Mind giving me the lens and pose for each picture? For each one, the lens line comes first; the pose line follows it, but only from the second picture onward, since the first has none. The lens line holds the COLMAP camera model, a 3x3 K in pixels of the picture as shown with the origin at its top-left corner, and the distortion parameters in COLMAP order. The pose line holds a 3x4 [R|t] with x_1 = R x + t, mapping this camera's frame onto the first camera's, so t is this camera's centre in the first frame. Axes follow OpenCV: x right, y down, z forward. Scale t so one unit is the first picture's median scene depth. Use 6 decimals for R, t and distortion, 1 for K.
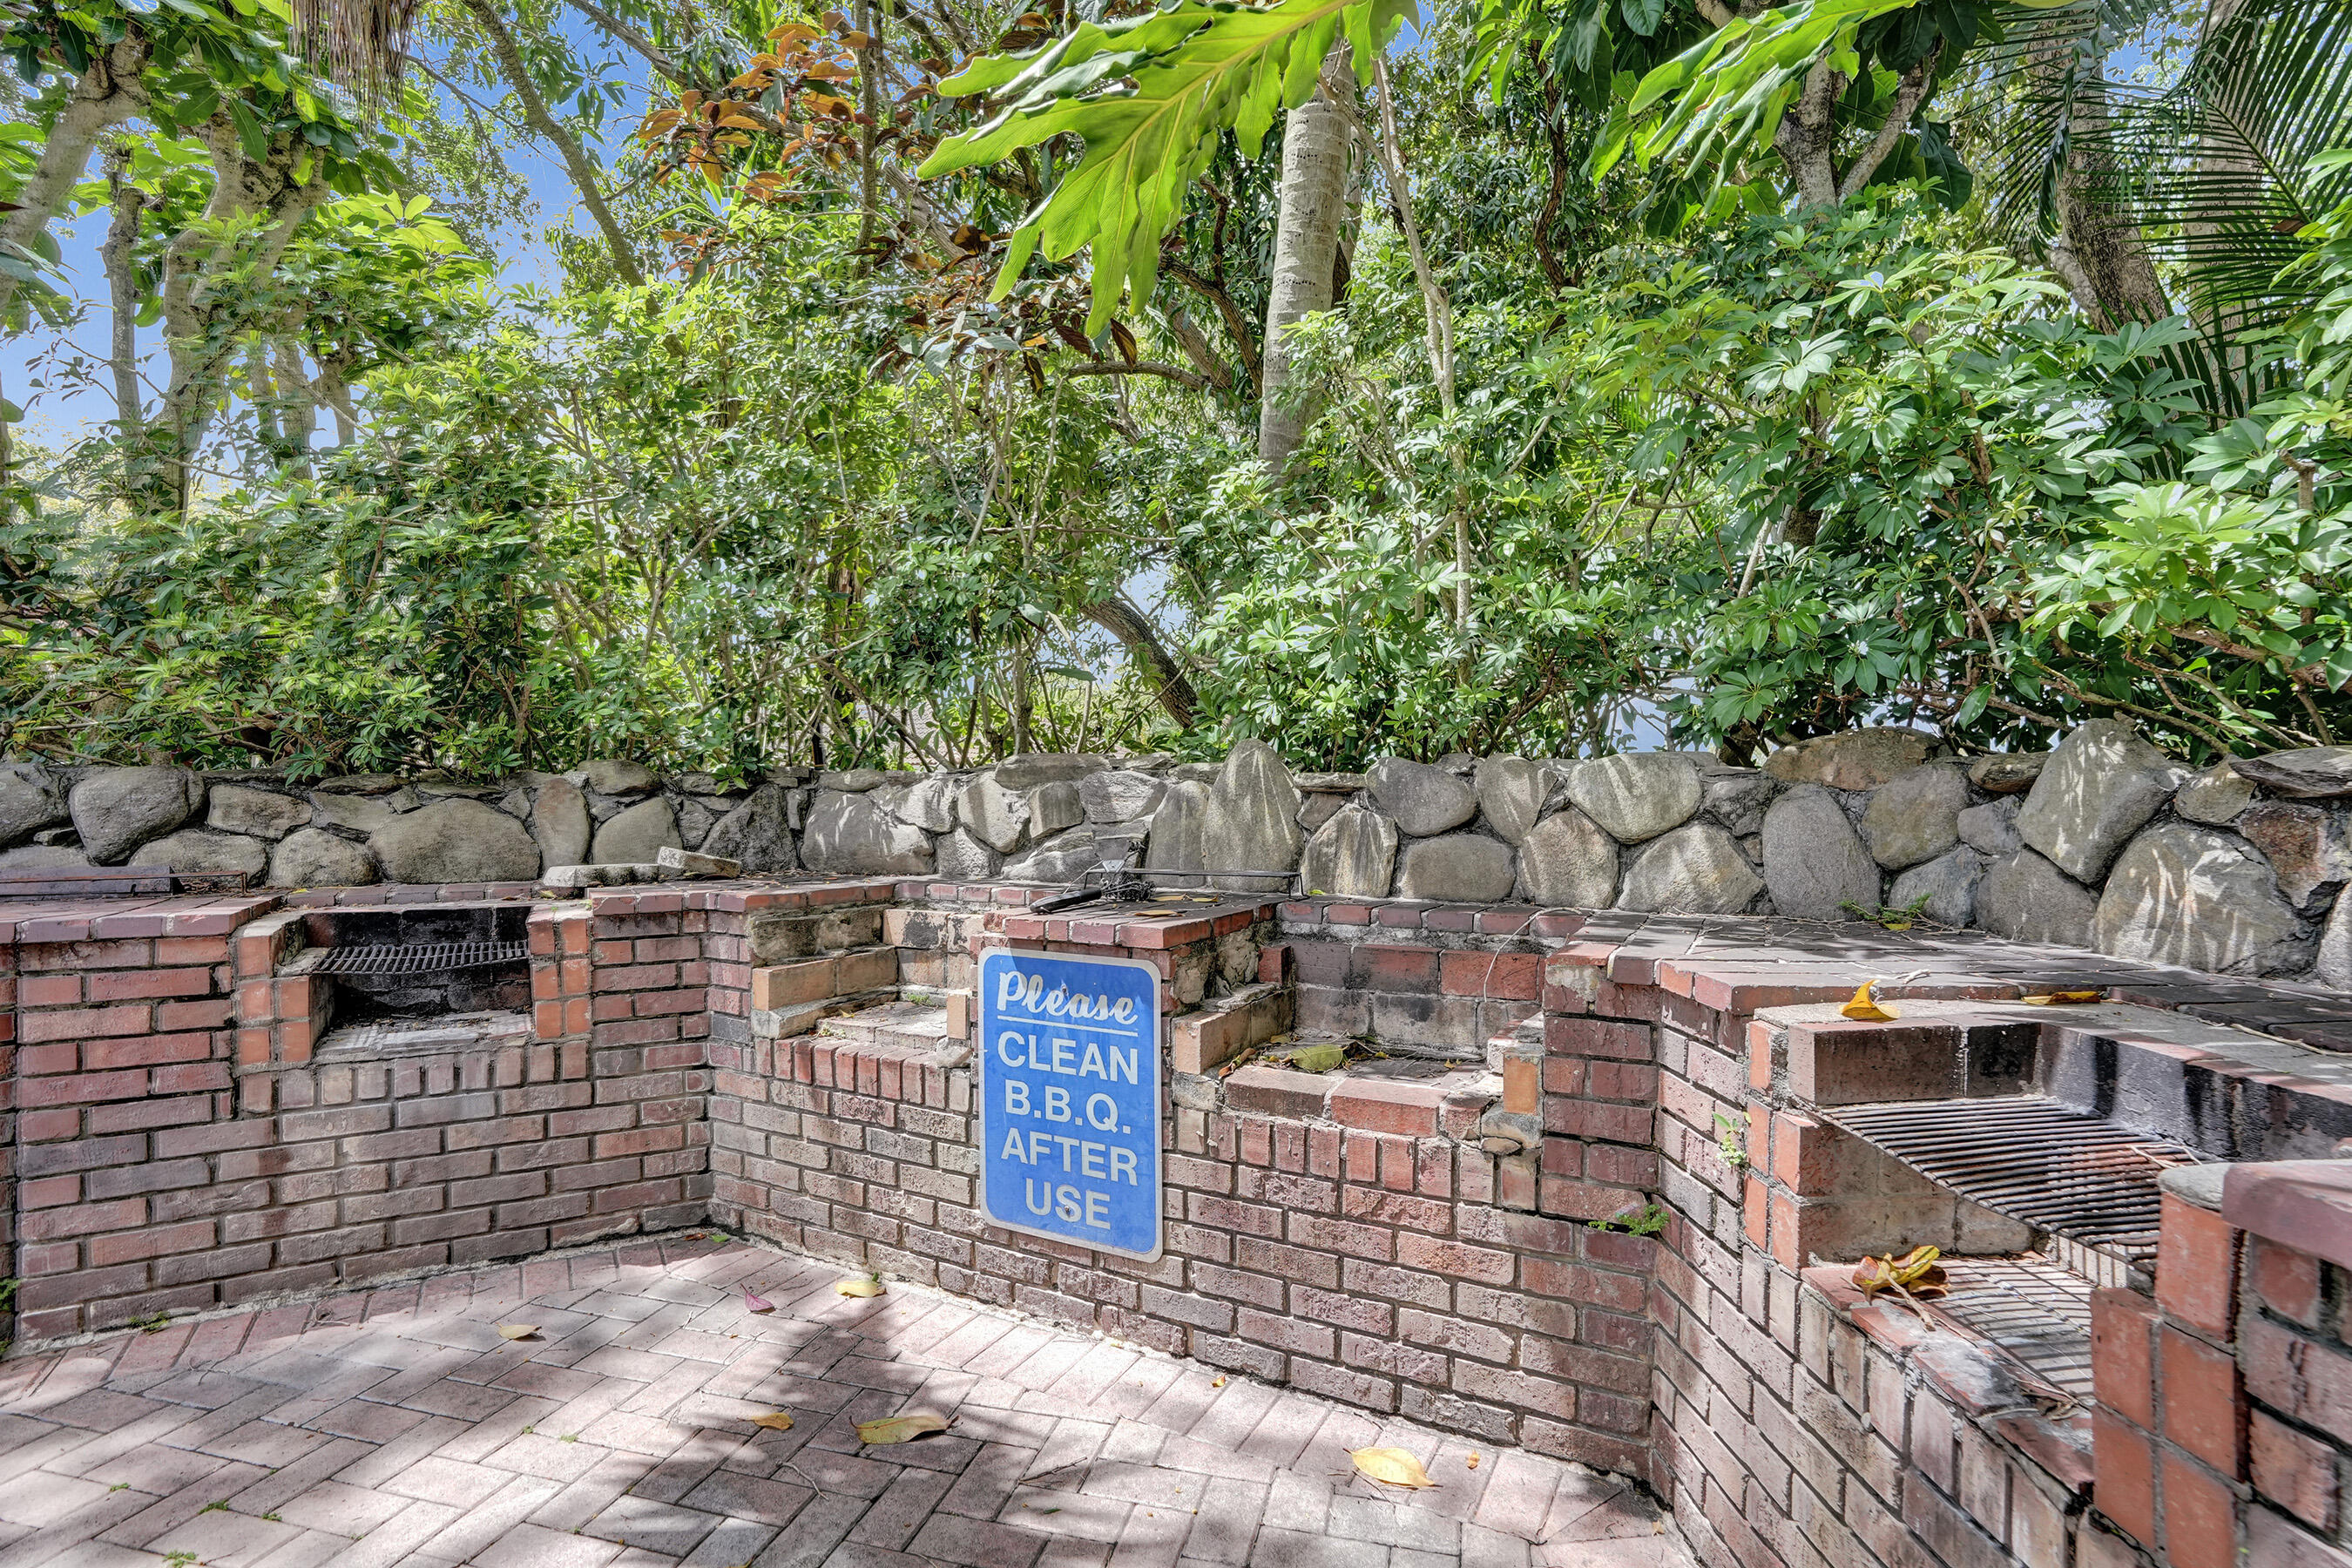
lens RADIAL K [[1121.4, 0, 1168.9], [0, 1121.4, 777.0], [0, 0, 1]] dist [-0.049437, 0.031604]
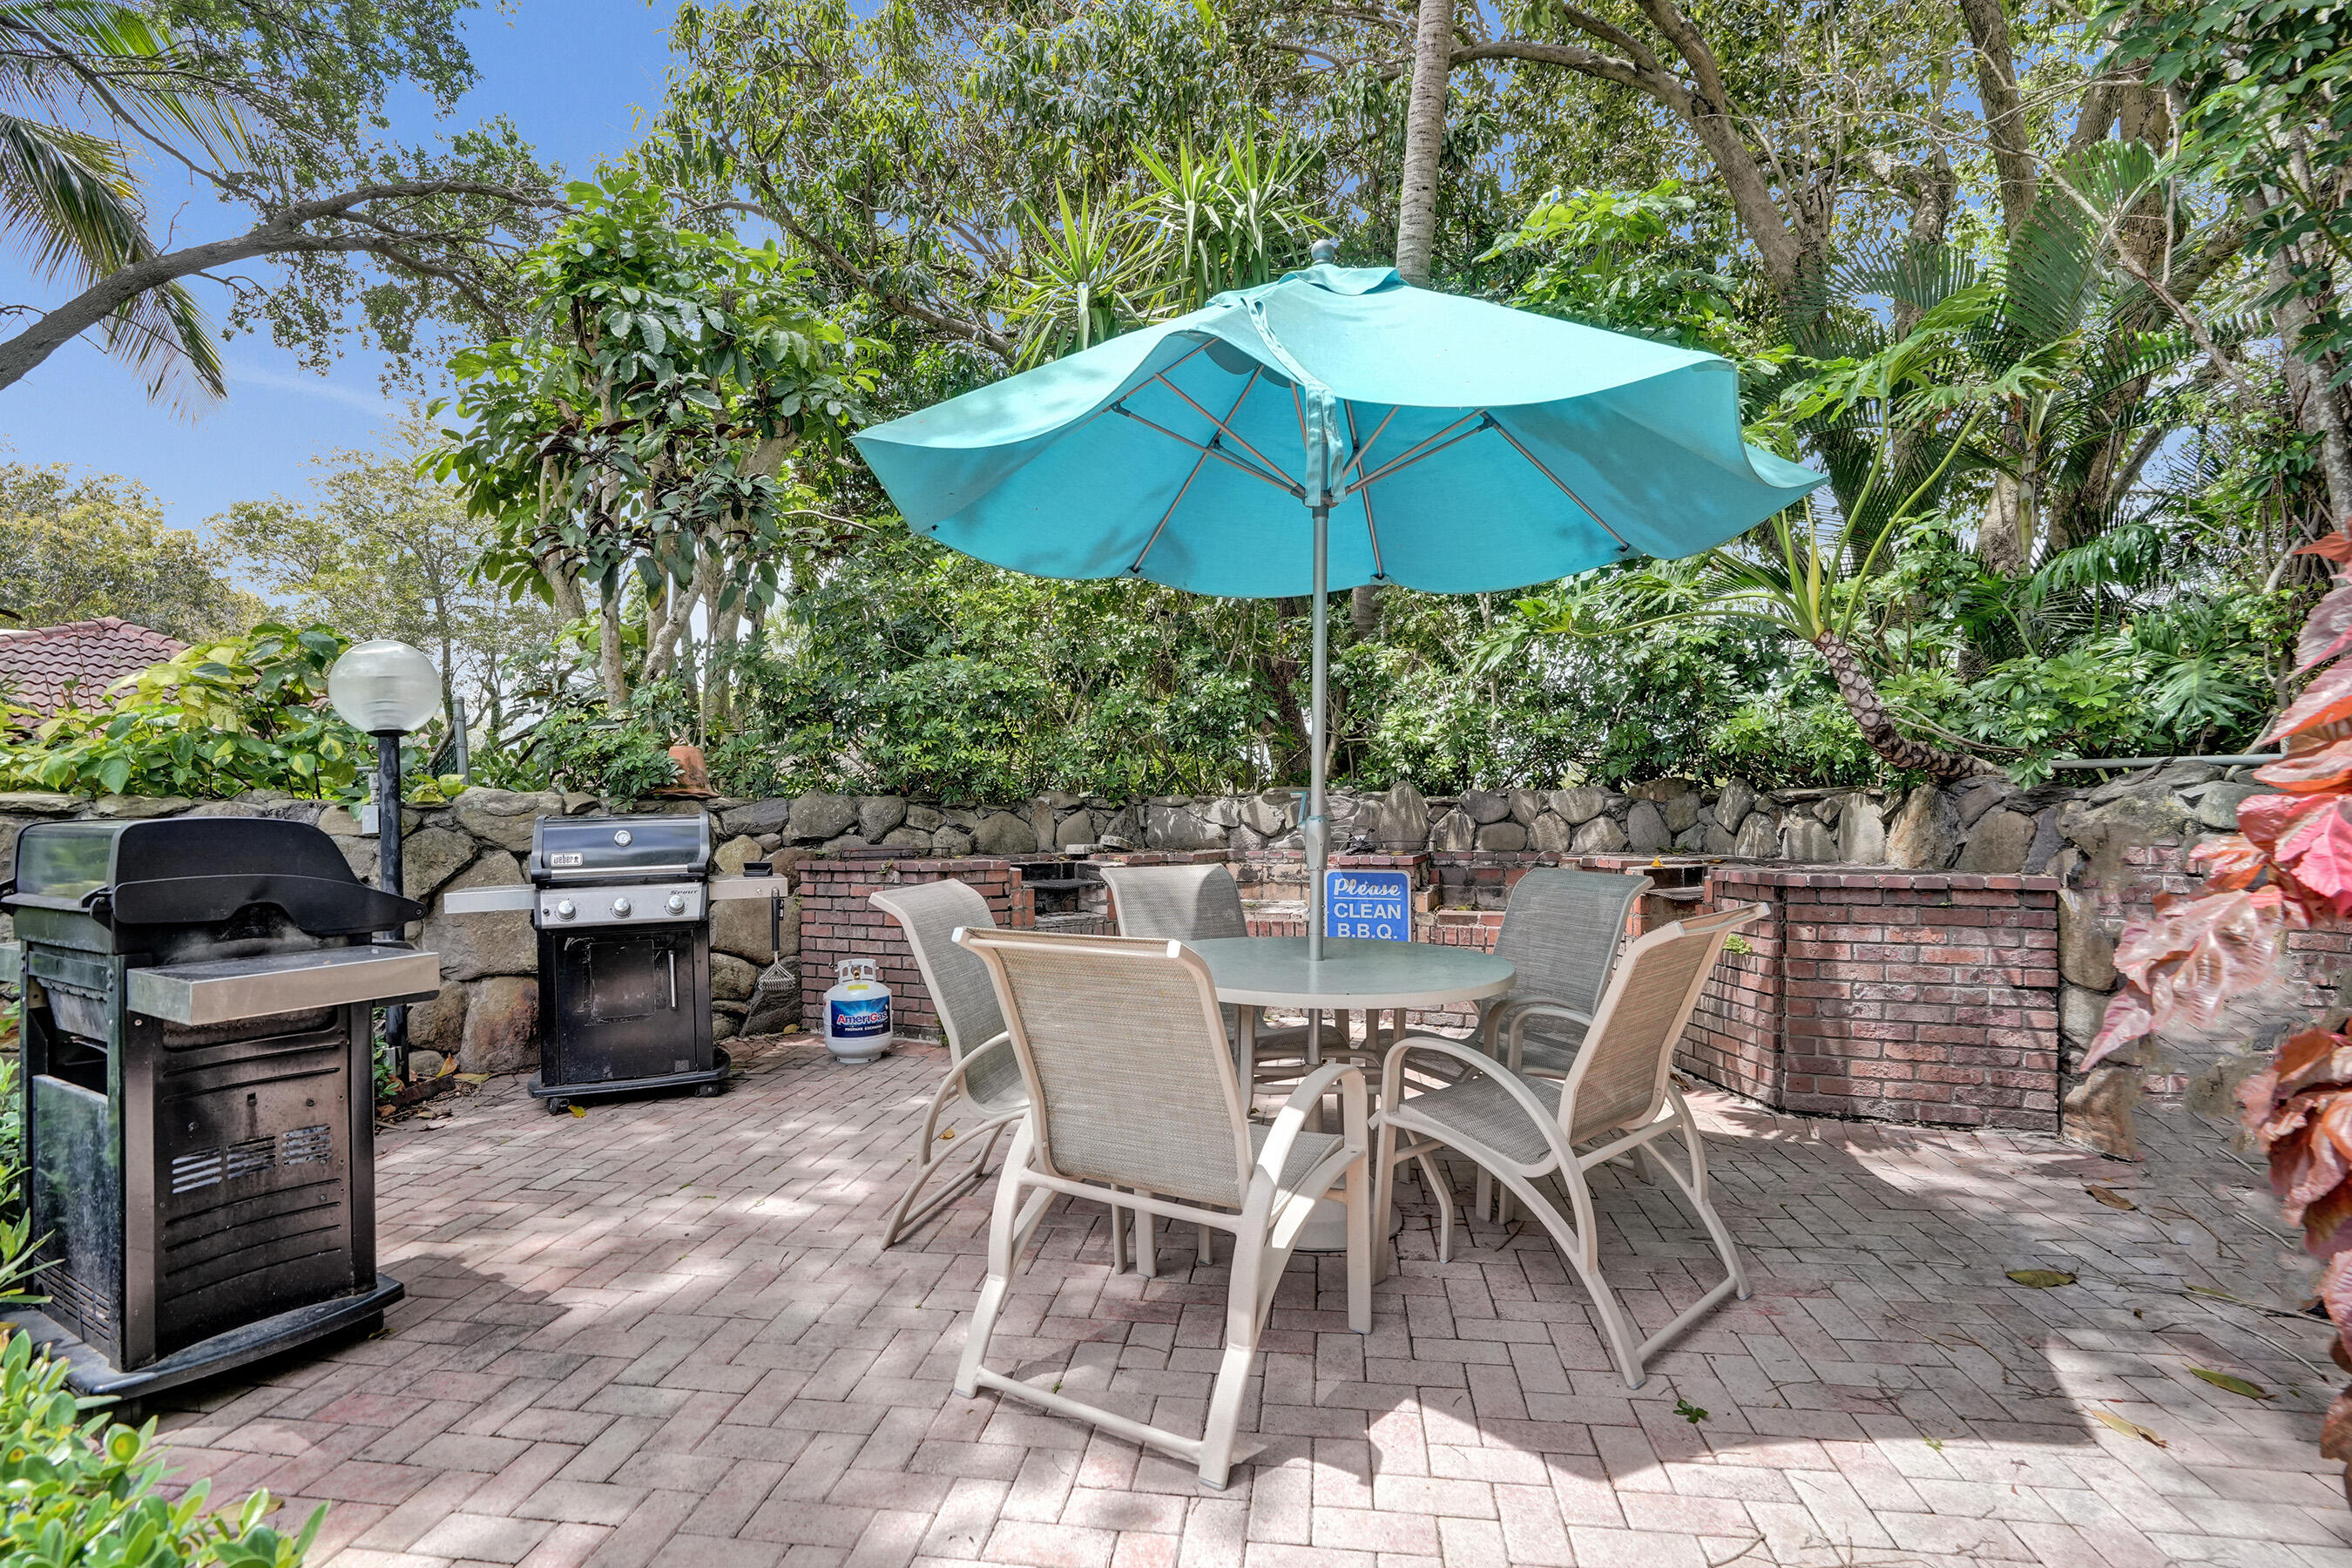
lens RADIAL K [[1121.4, 0, 1168.9], [0, 1121.4, 777.0], [0, 0, 1]] dist [-0.049437, 0.031604]
pose [[0.992471, -0.003881, 0.122420, -0.683042], [0.005722, 0.999876, -0.014693, -0.012782], [-0.122347, 0.015283, 0.992370, -1.170839]]
